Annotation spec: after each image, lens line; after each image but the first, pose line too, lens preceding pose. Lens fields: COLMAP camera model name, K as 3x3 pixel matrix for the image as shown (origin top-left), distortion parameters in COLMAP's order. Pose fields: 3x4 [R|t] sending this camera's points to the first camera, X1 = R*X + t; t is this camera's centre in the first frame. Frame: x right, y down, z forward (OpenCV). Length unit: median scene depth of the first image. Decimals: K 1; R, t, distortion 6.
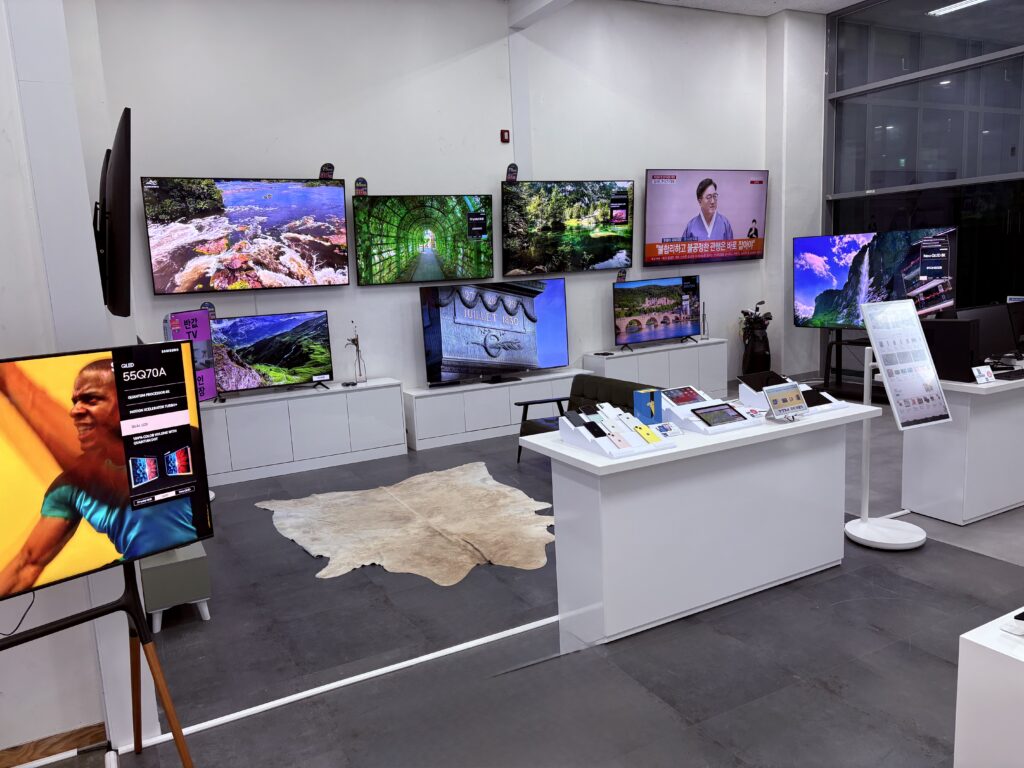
lens RADIAL K [[782.1, 0, 510.4], [0, 782.1, 388.6], [0, 0, 1]] dist [0.012615, -0.020286]
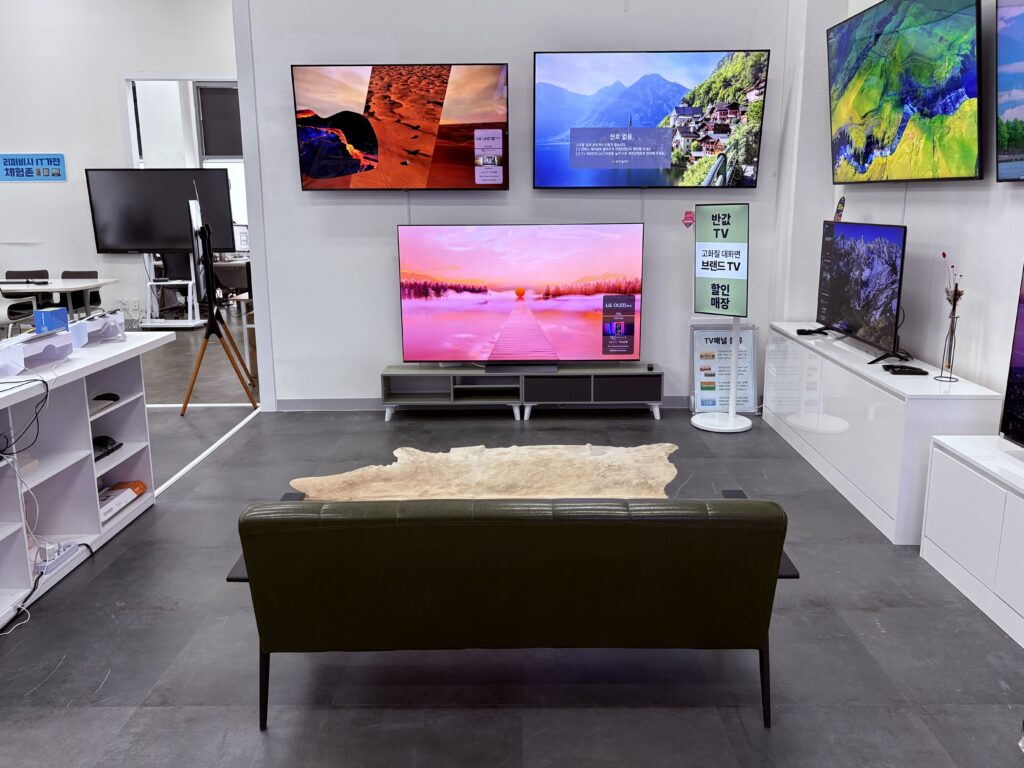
lens RADIAL K [[782.1, 0, 512.7], [0, 782.1, 382.2], [0, 0, 1]] dist [0.012615, -0.020286]
pose [[-0.487442, 0.249378, -0.836786, 0.388895], [-0.108219, 0.933704, 0.341301, -0.159711], [0.866423, 0.256921, -0.428139, 1.060008]]
